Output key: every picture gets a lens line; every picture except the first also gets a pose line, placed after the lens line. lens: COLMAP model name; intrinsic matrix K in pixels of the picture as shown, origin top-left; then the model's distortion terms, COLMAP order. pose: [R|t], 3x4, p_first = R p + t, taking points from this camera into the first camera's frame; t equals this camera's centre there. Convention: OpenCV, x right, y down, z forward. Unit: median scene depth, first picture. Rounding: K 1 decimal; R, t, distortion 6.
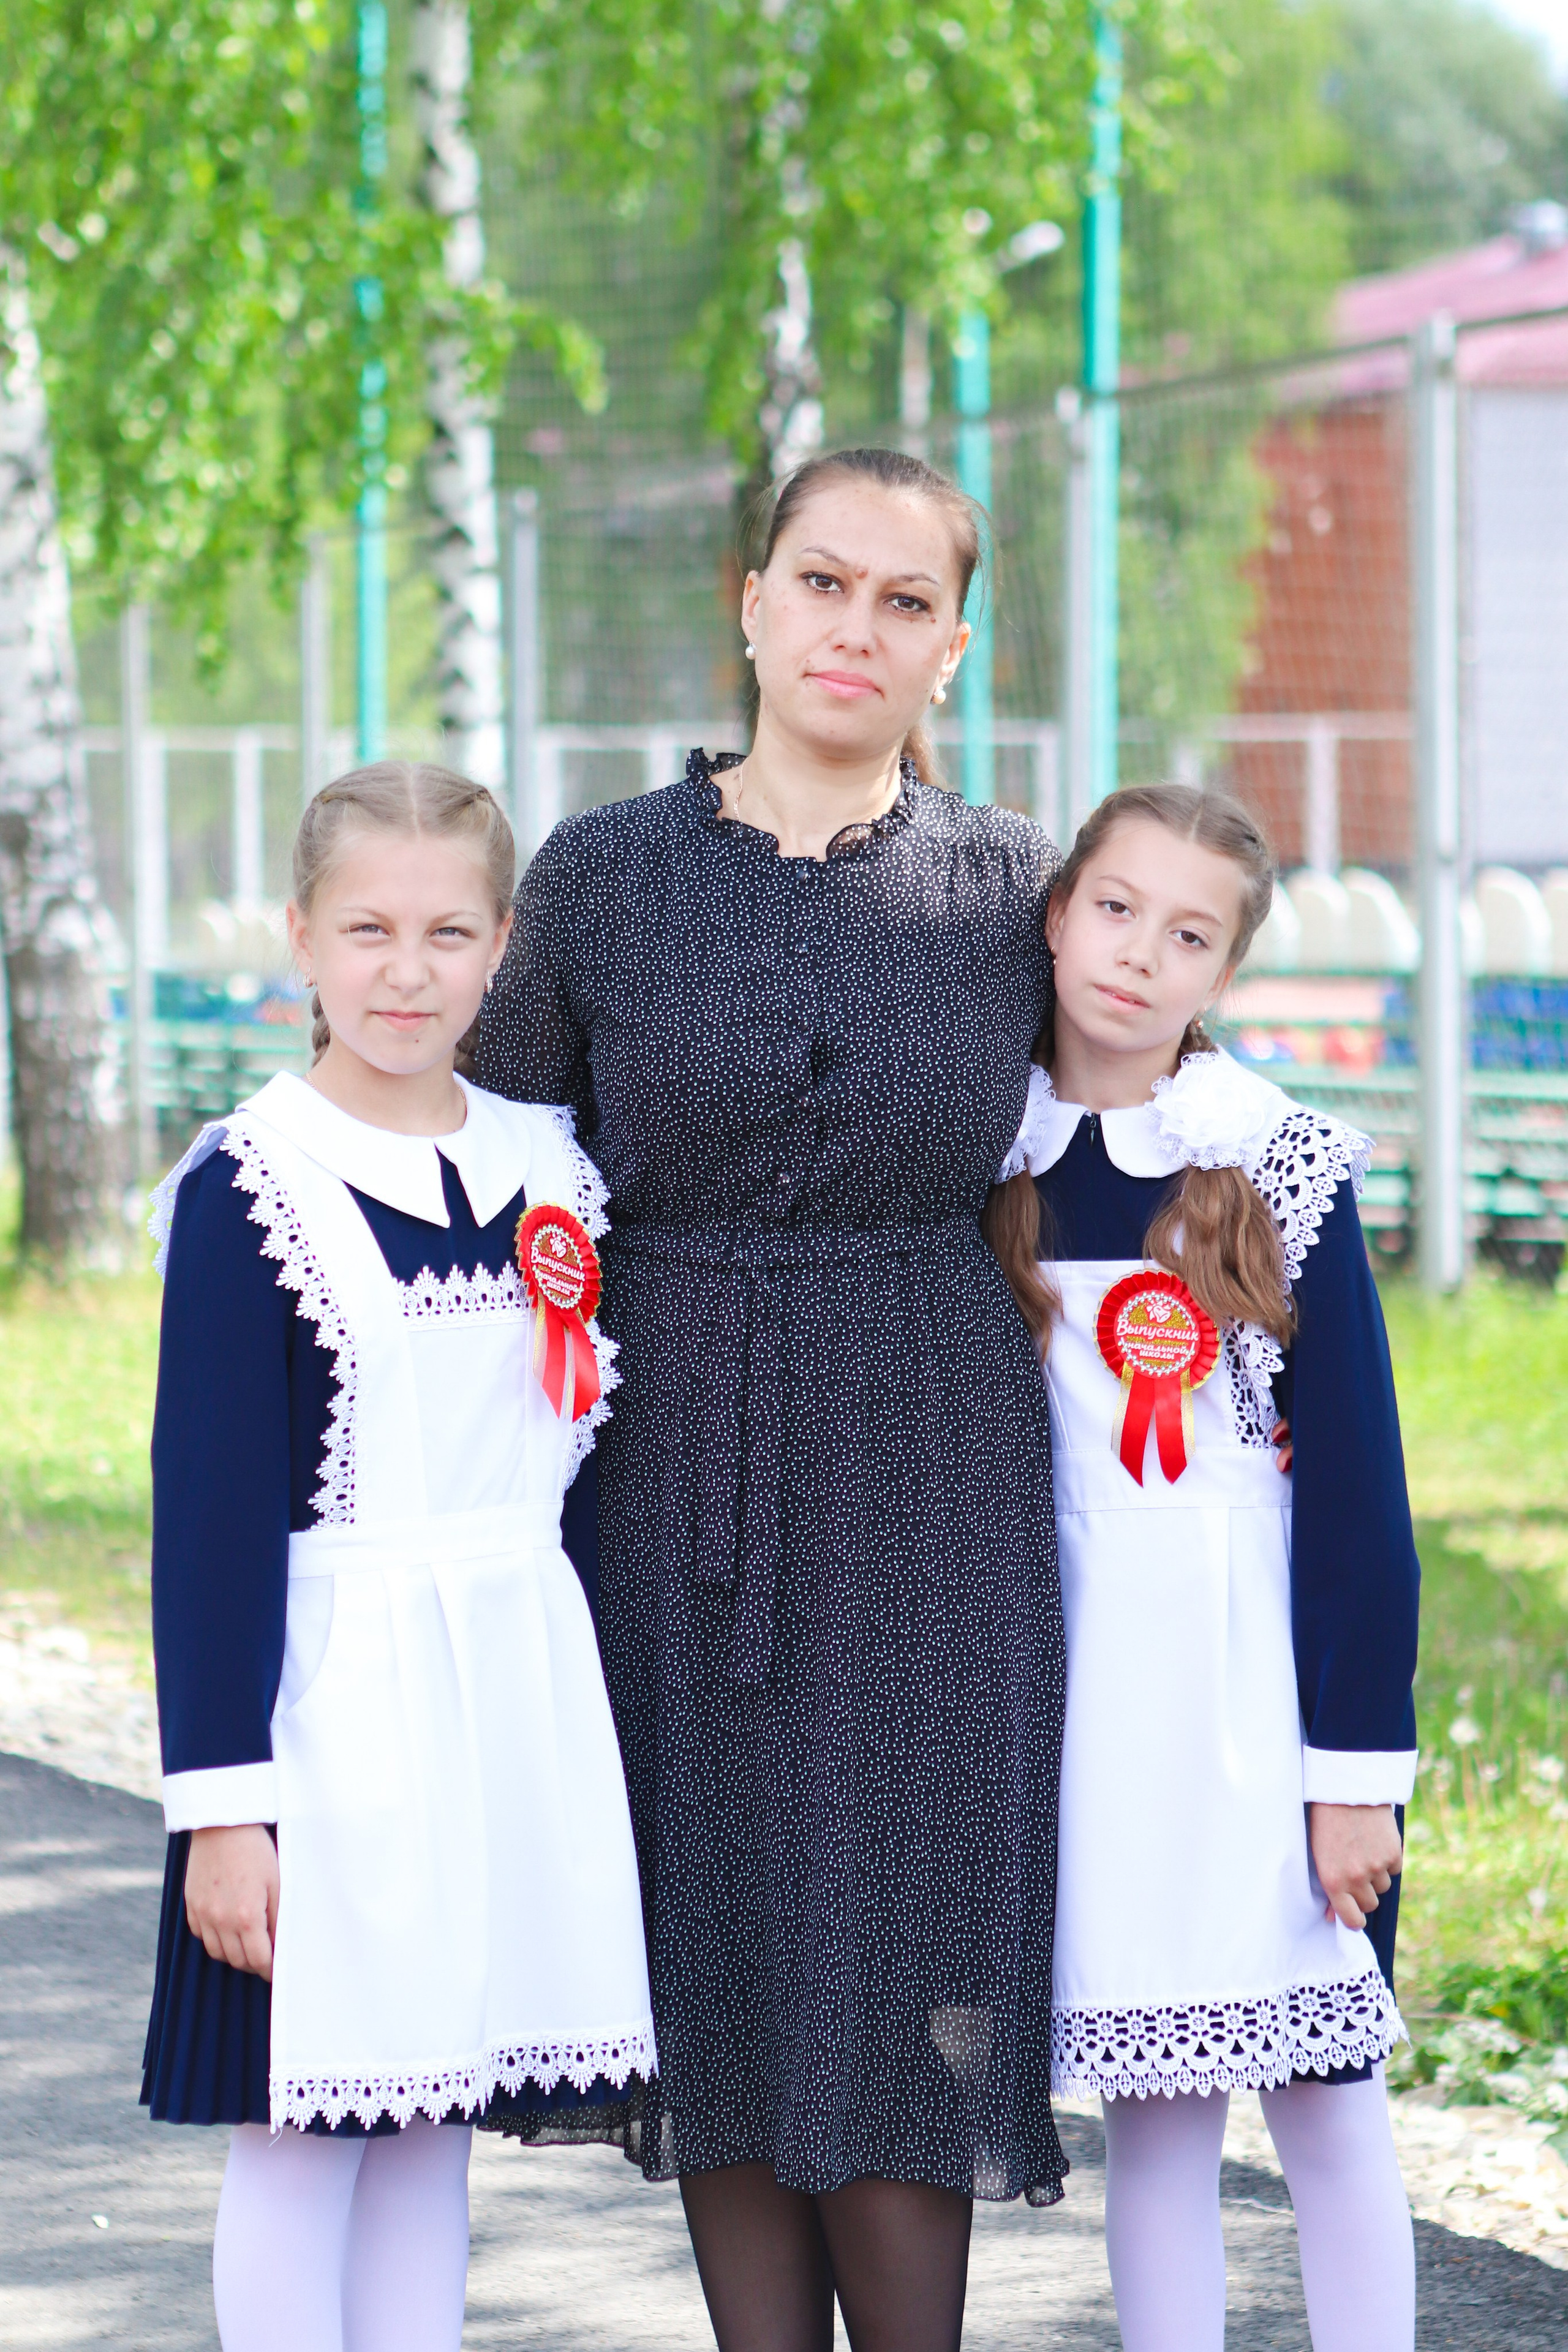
lens RADIAL K [[7345.8, 0, 790.6], [0, 7345.8, 1175.8], [0, 0, 1]] dist [0.257918, 1.143048]
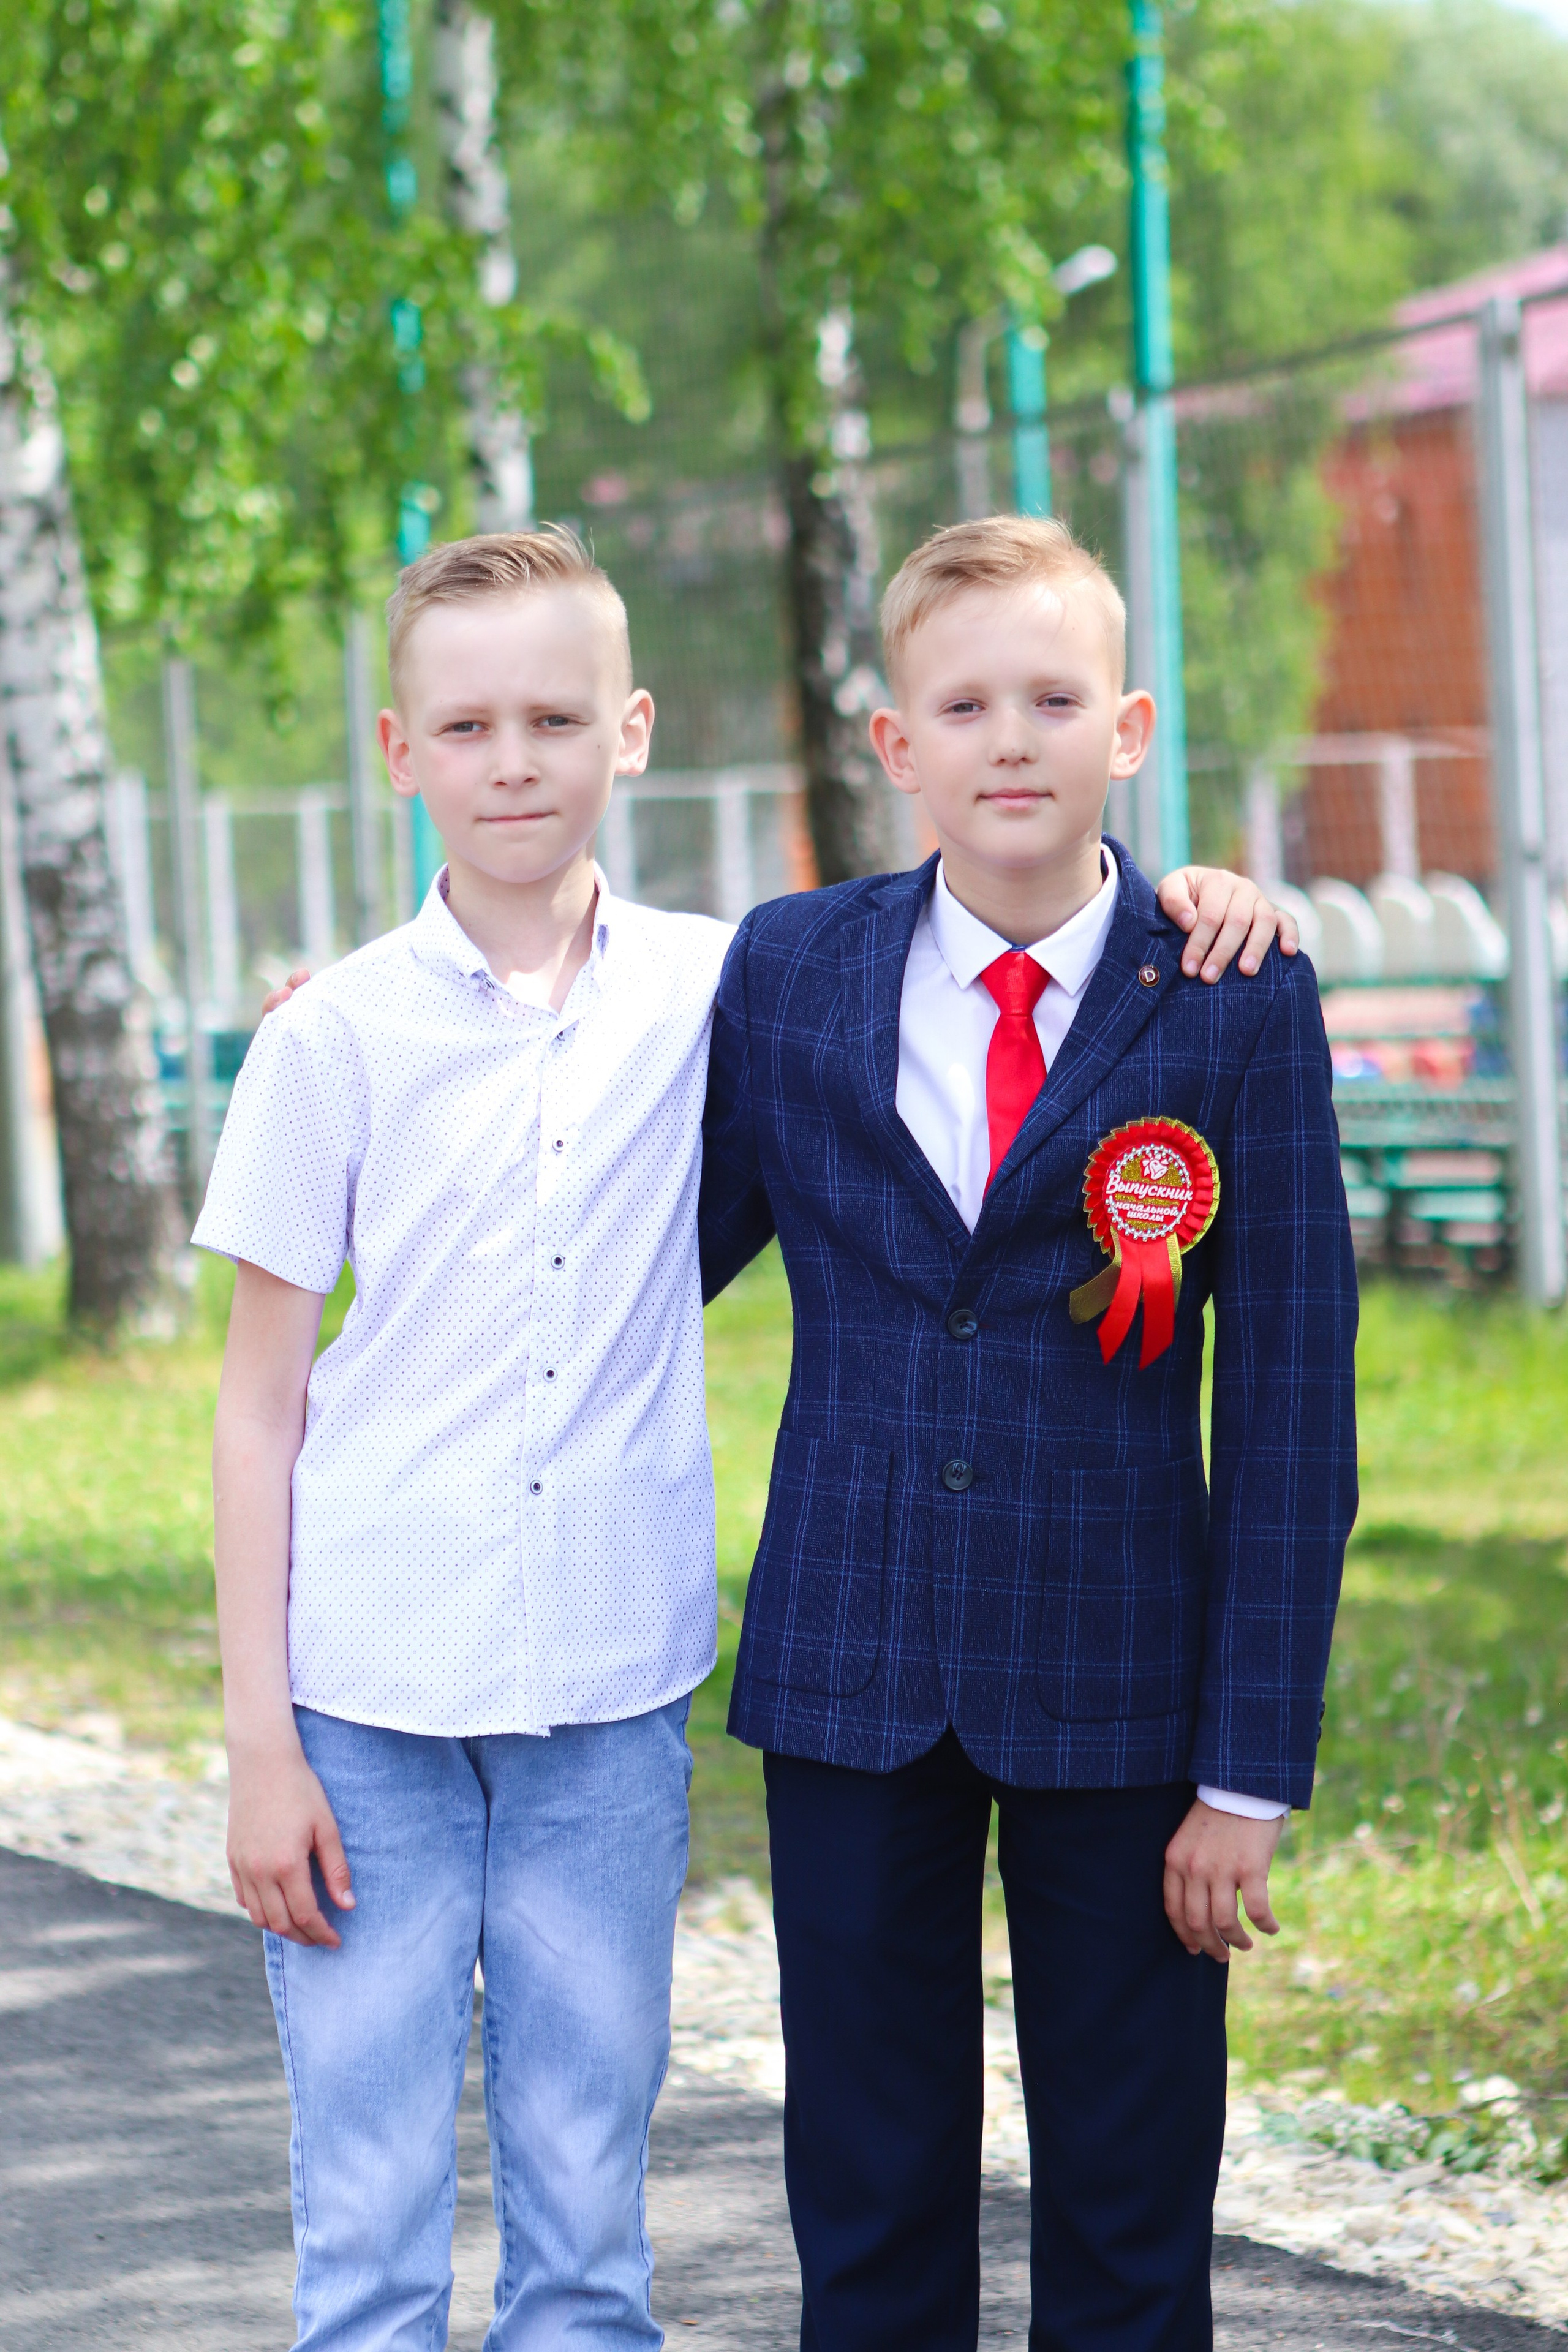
lens RADIAL K [[7270.9, 0, 780.3], [0, 7270.9, 1304.9], [0, 0, 1]] dist [0.200916, 1.872826]
pose [[0.999175, -0.037797, -0.014860, 0.002696], [0.037955, 0.999224, 0.010498, 0.001745], [0.014452, -0.011053, 0.999834, 0.044931]]
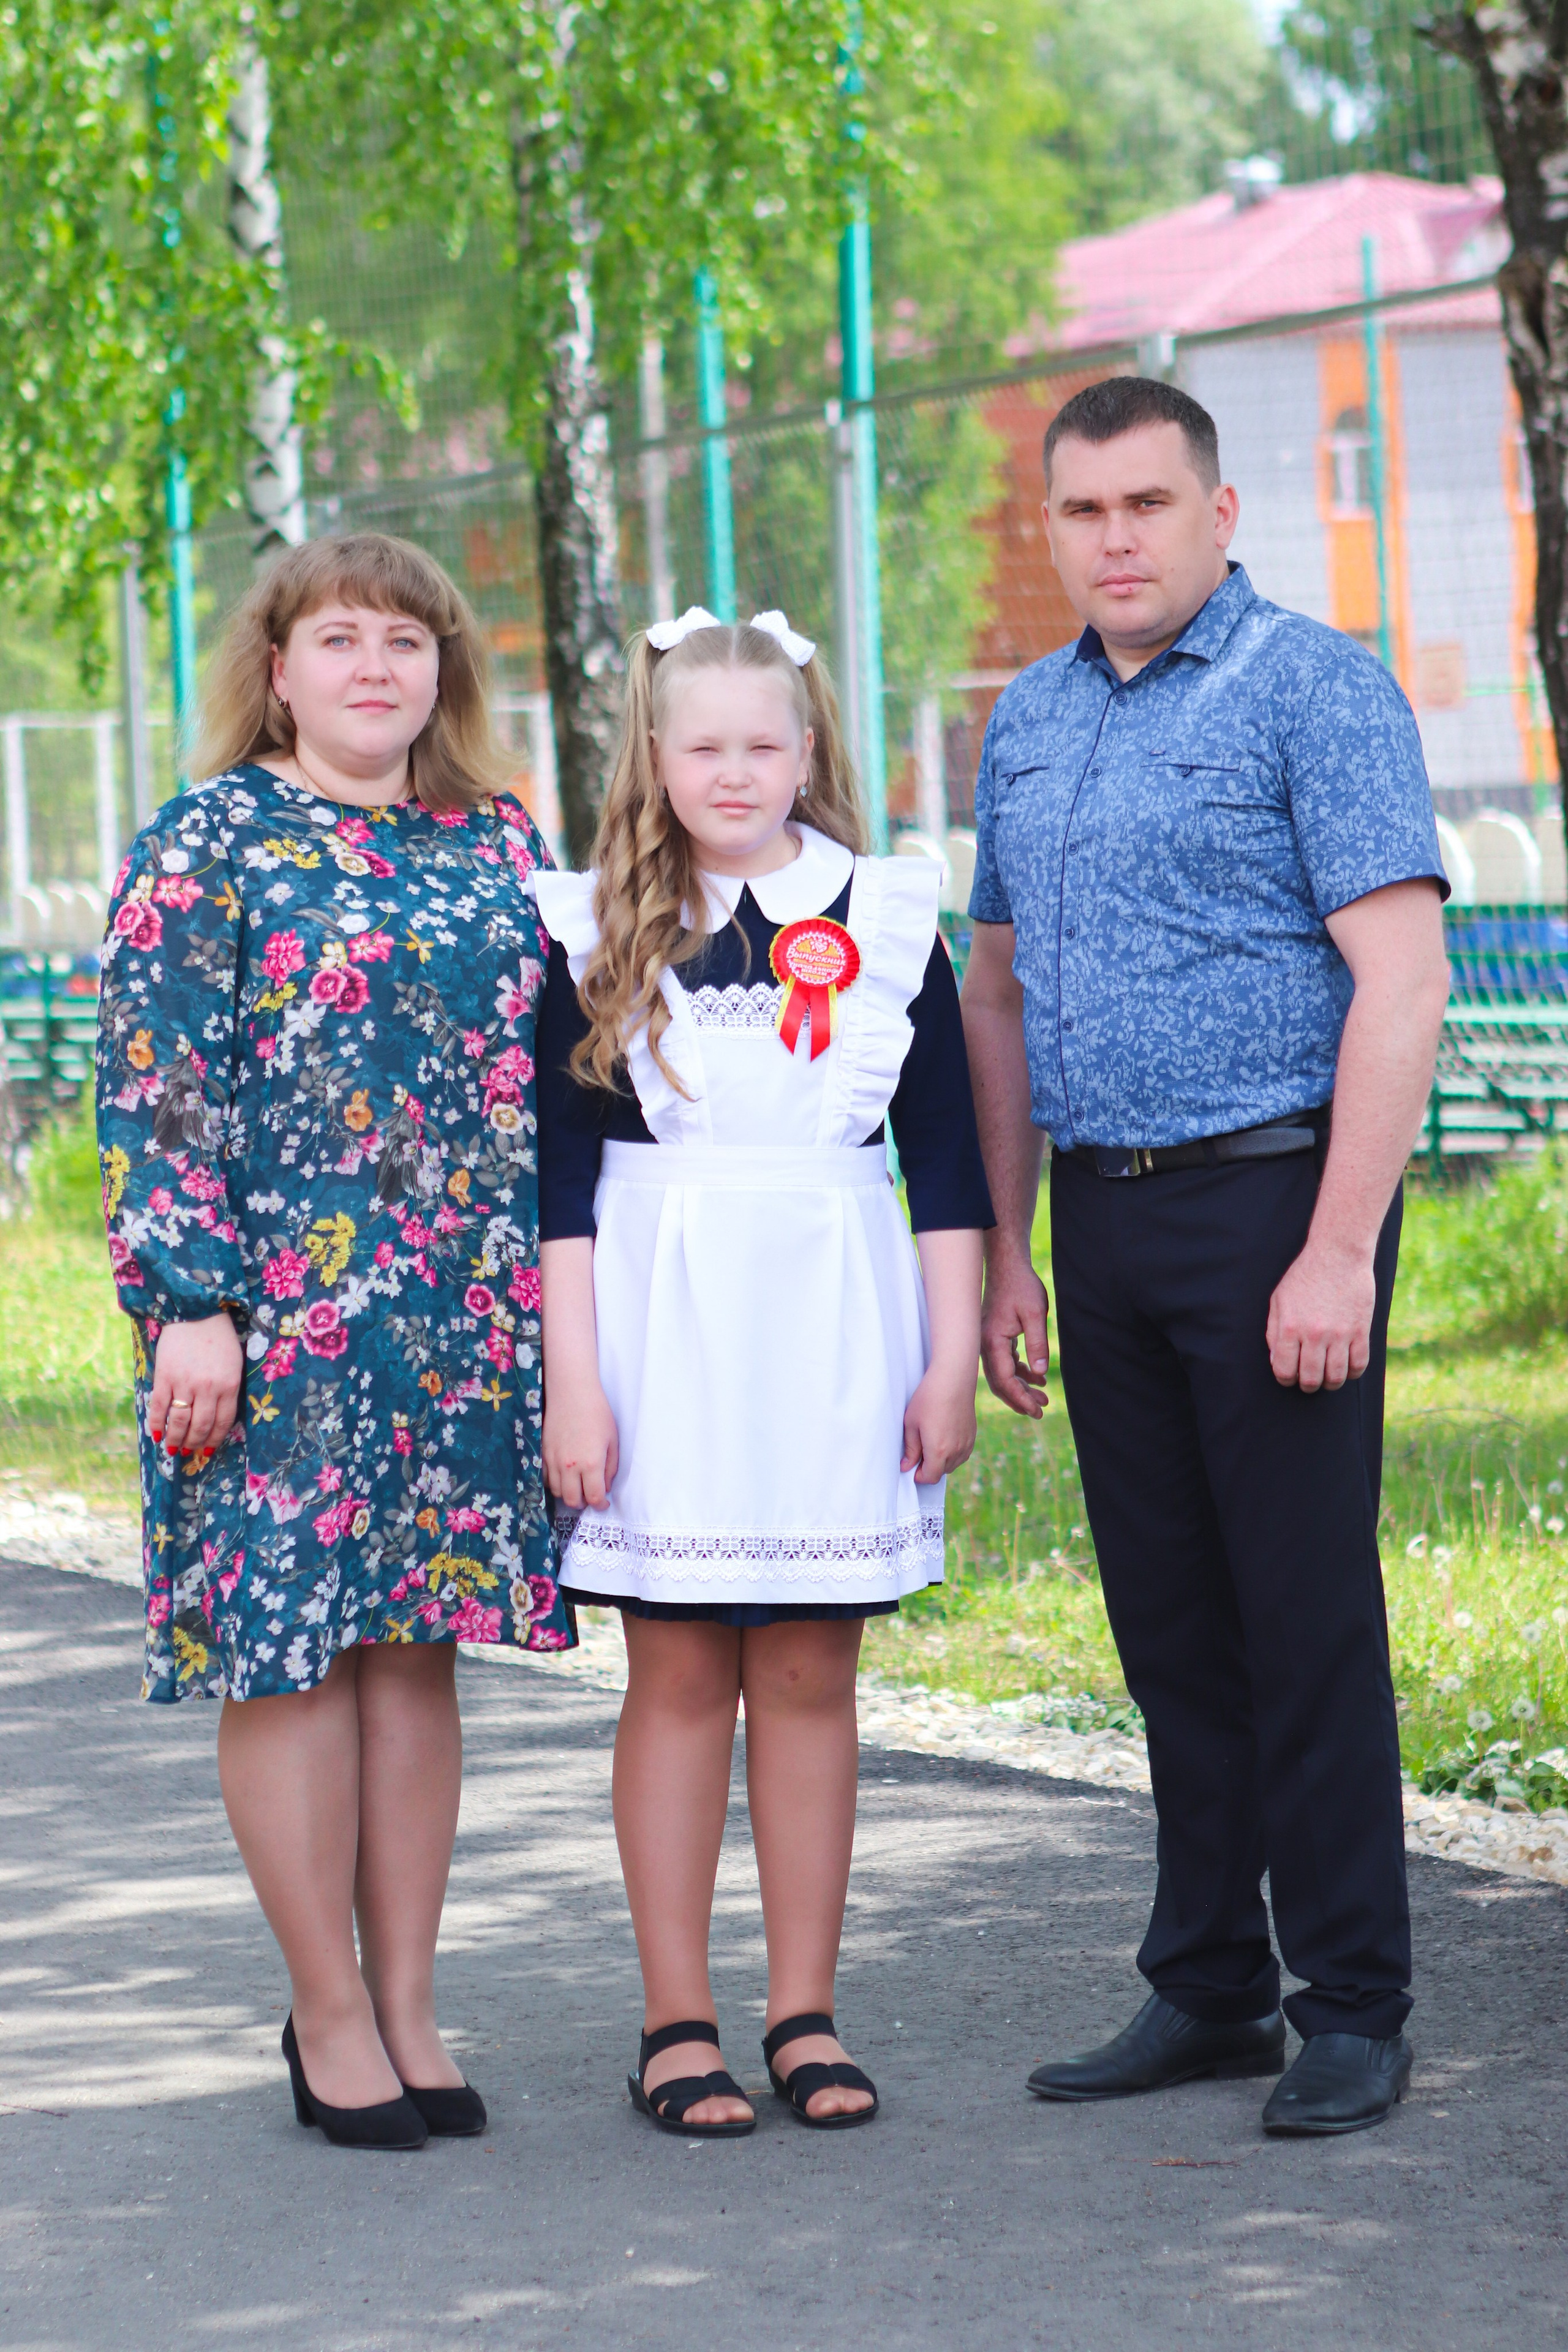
lens RADIAL K [[7562.8, 0, 775.0], [0, 7562.8, 1124.4], [0, 0, 1]] dist [0.277208, -1.238576]
pose [[0.998846, -0.034393, 0.033515, -0.013690], [0.034466, 0.999405, -0.001591, 0.004752], [-0.033441, 0.002744, 0.999437, -0.149363]]
